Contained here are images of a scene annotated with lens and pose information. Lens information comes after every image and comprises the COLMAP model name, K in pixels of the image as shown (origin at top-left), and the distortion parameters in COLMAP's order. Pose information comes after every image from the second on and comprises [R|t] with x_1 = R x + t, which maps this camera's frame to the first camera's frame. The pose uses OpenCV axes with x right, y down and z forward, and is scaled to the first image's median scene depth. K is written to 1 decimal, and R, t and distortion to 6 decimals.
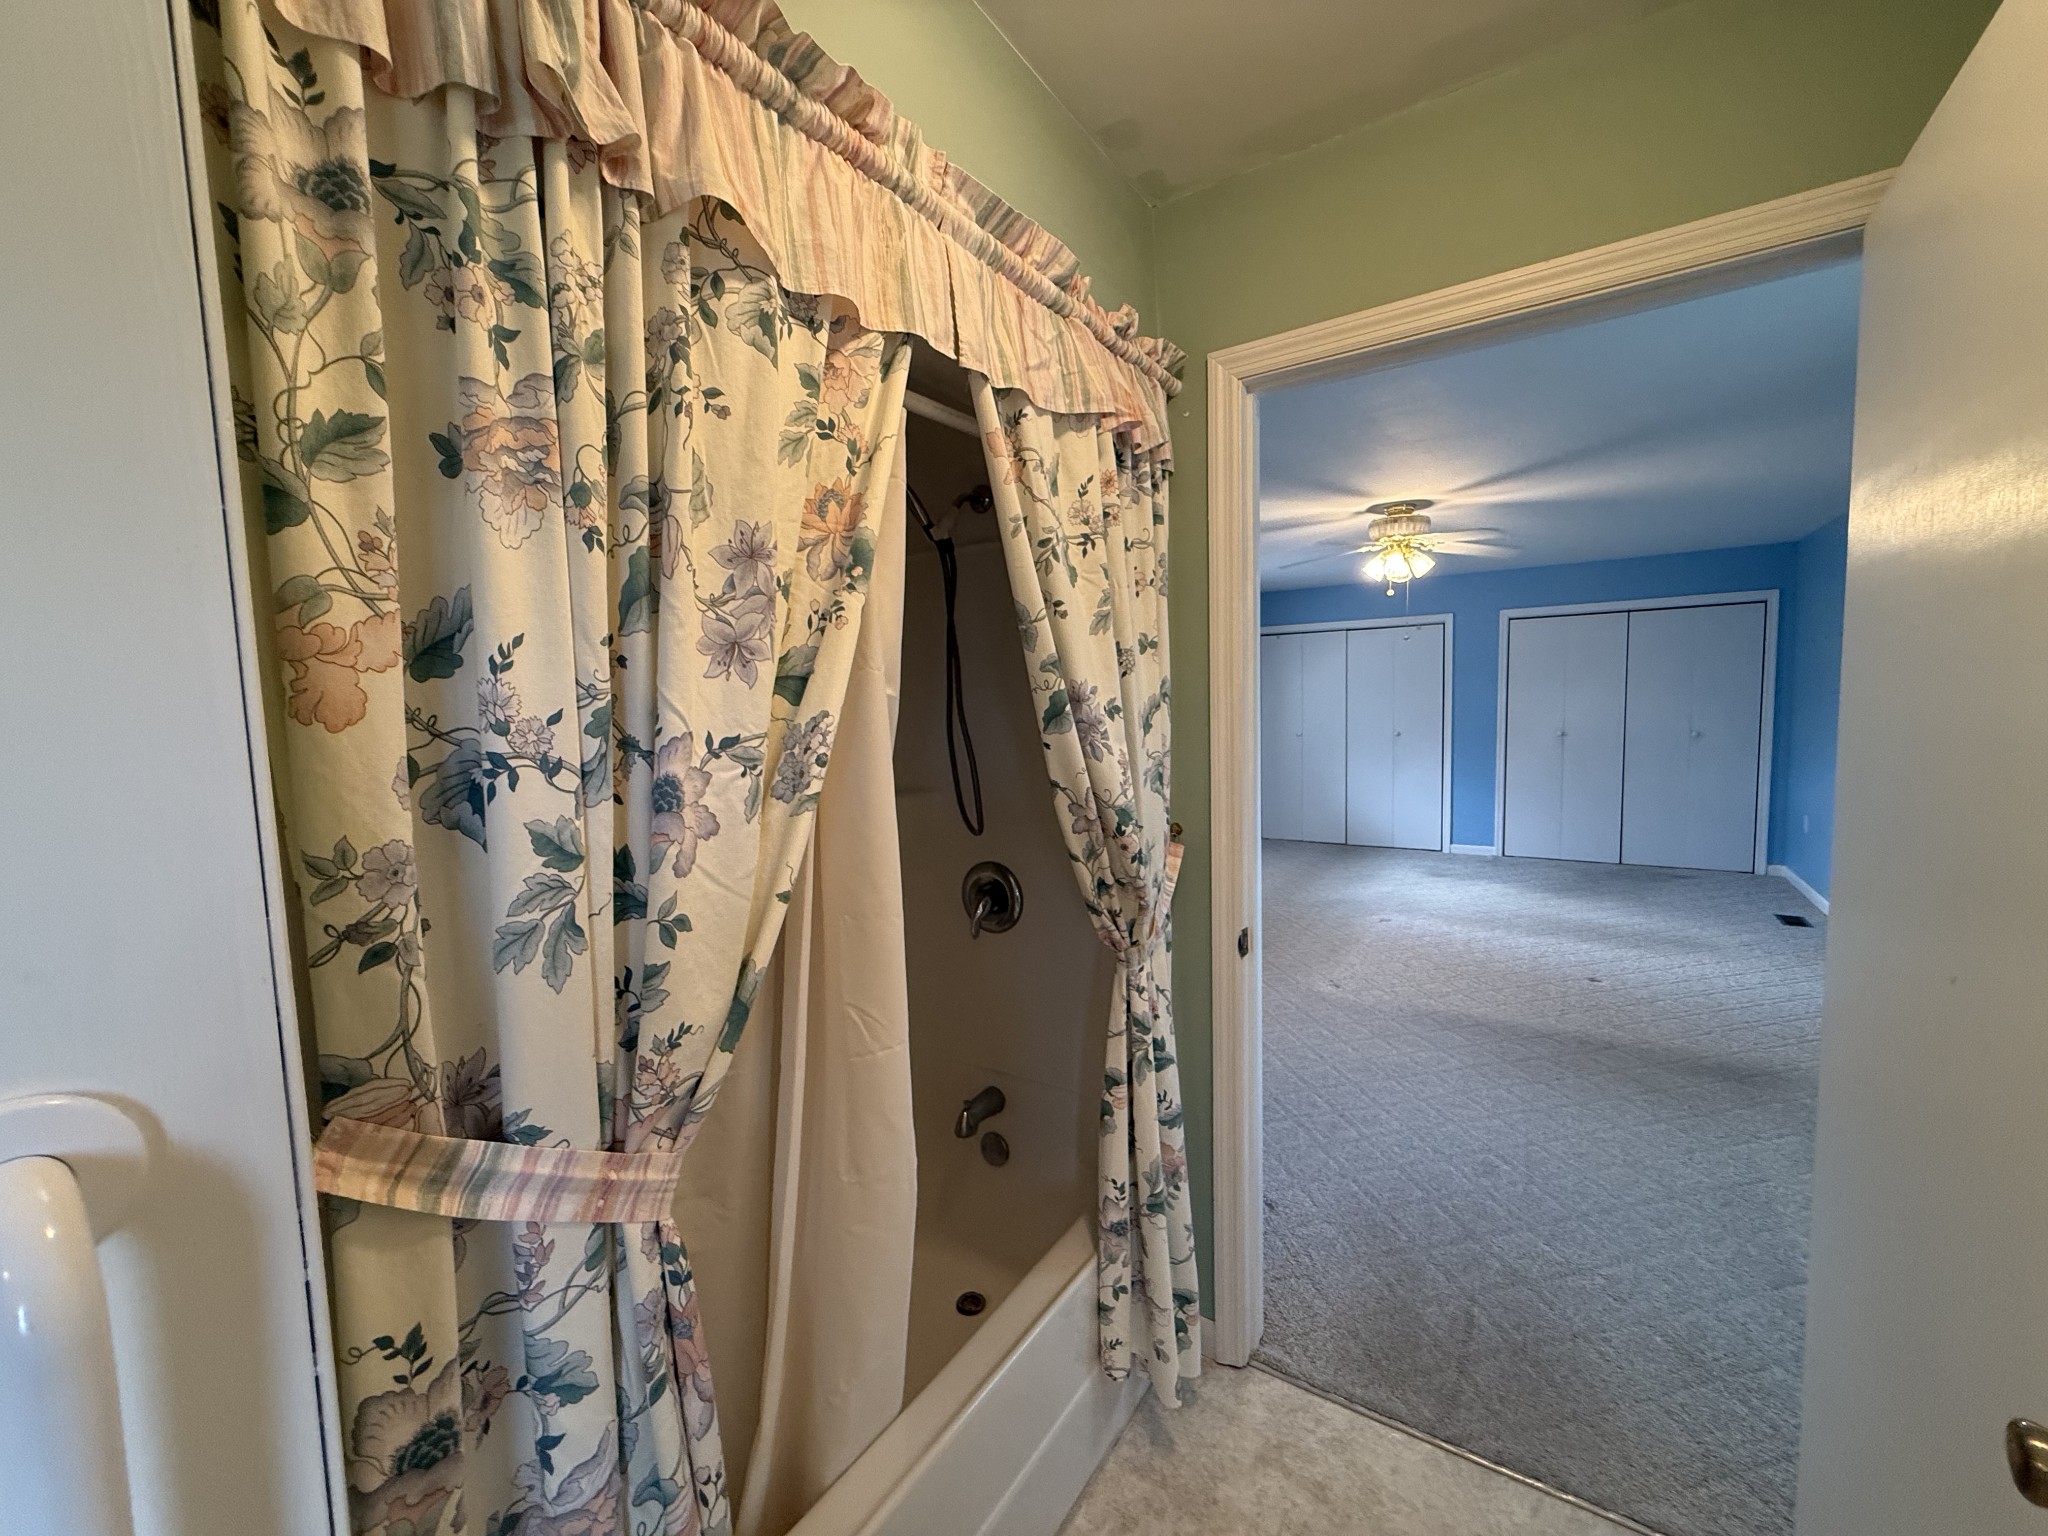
lens RADIAL K [[818.8, 0, 1021.4], [0, 818.8, 770.5], [0, 0, 1]] dist [-0.000035, 0.000197]
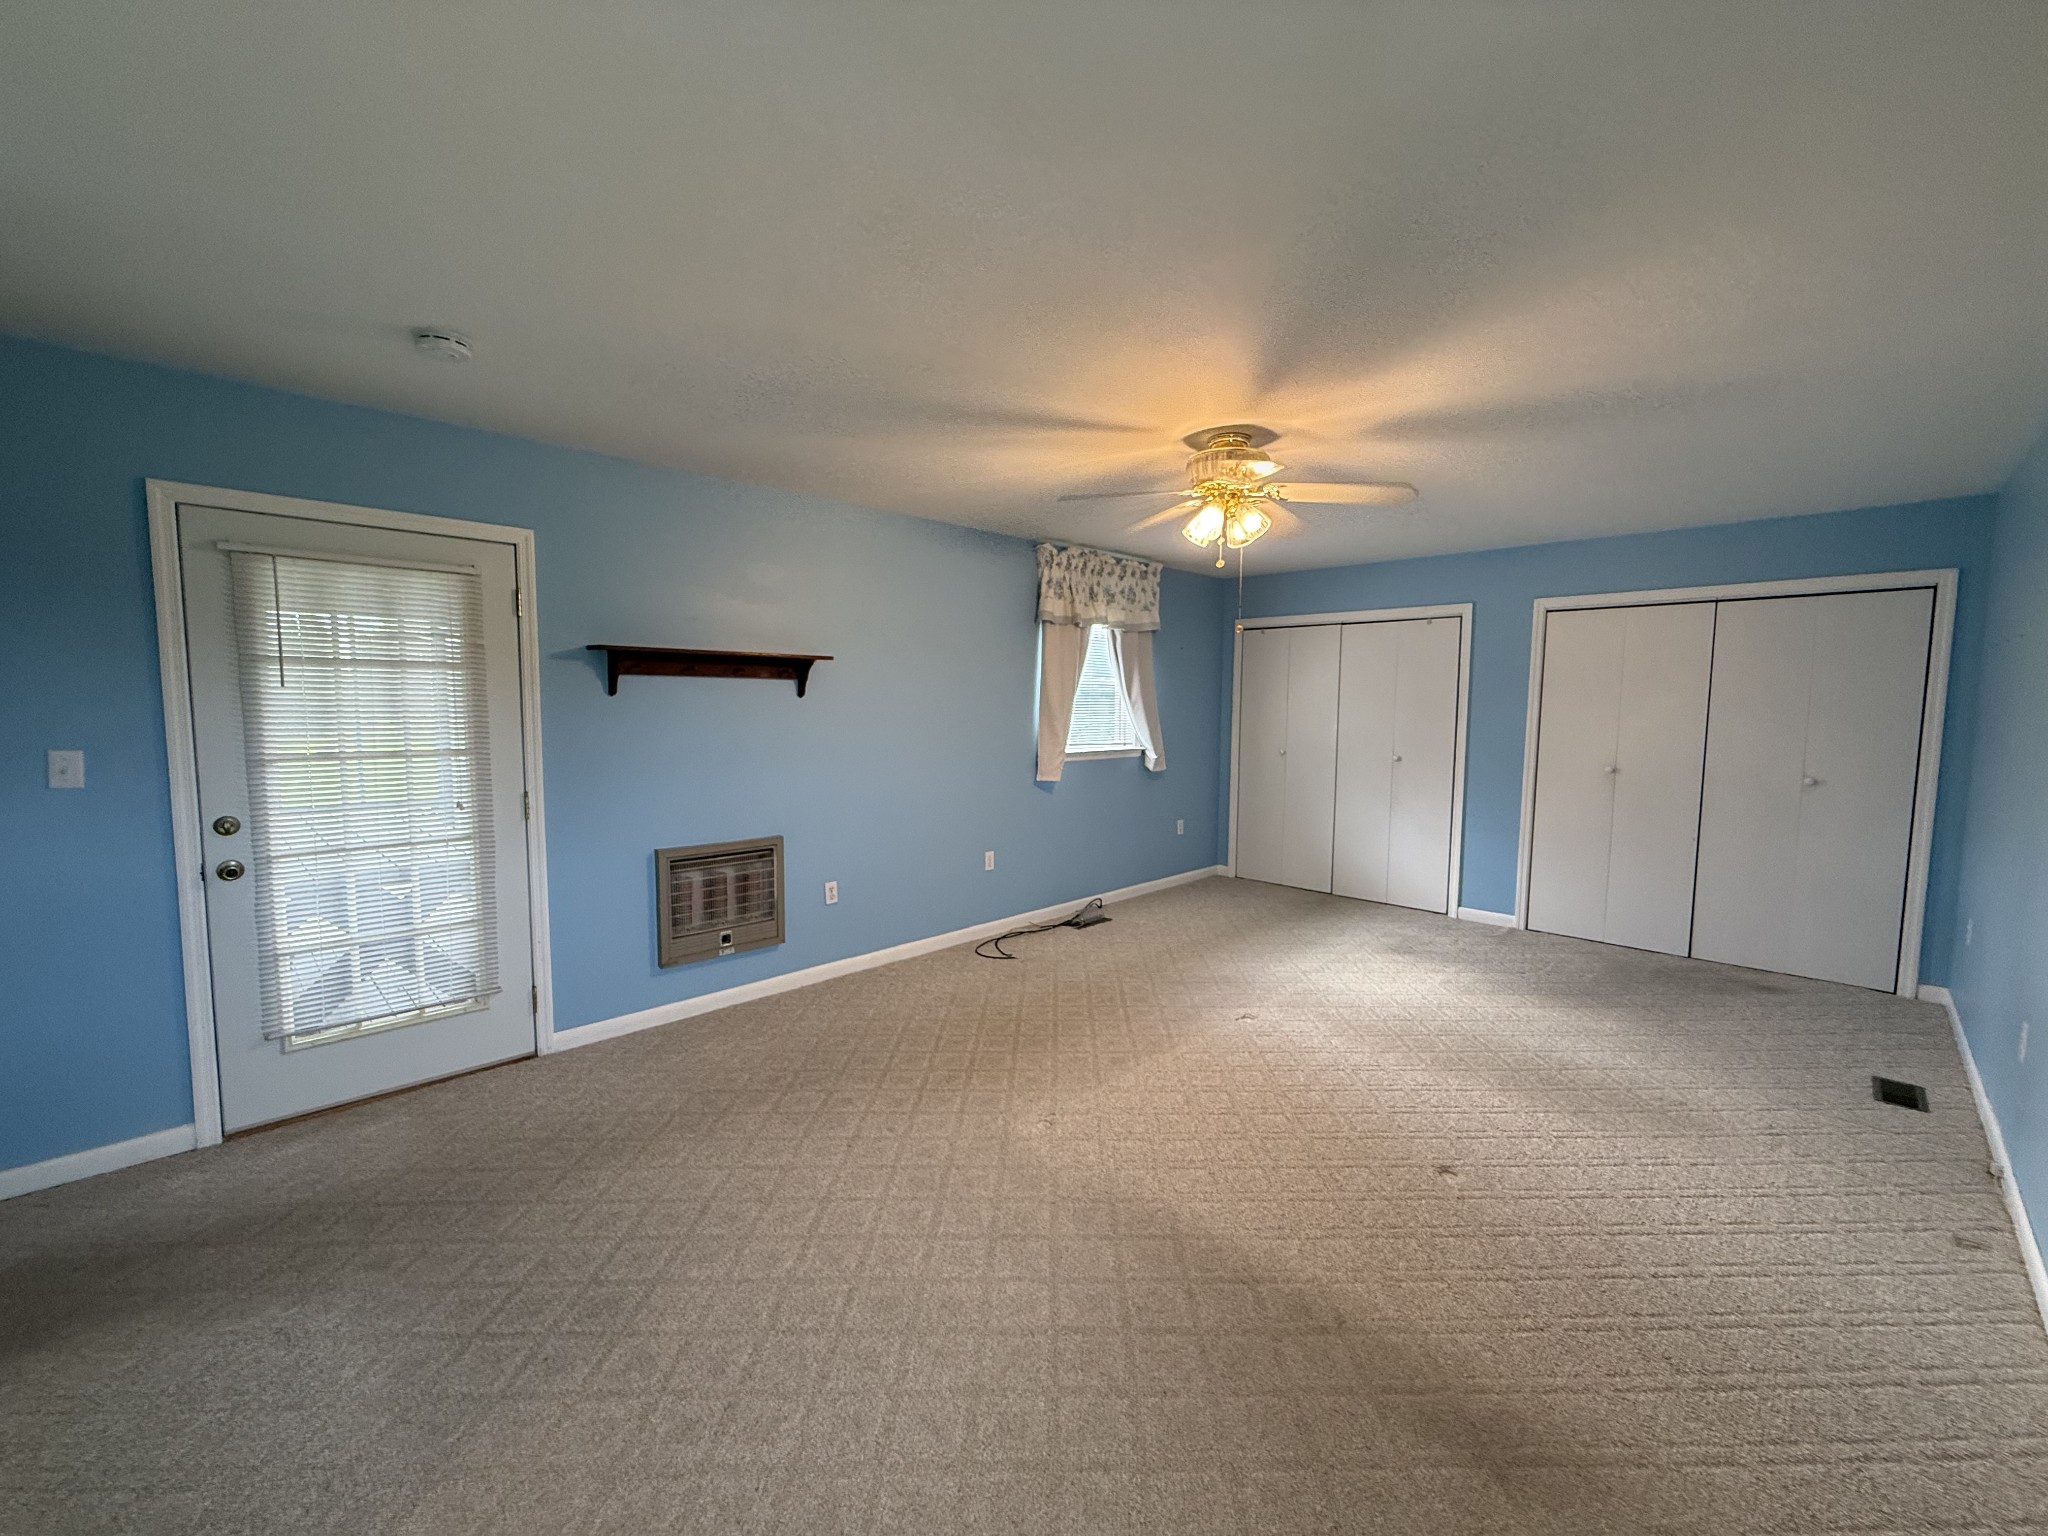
lens RADIAL K [[818.8, 0, 1021.4], [0, 818.8, 770.5], [0, 0, 1]] dist [-0.000035, 0.000197]
pose [[0.979659, 0.049573, -0.194450, 0.315775], [-0.048748, 0.998770, 0.009028, -0.028010], [0.194658, 0.000634, 0.980871, 0.204605]]
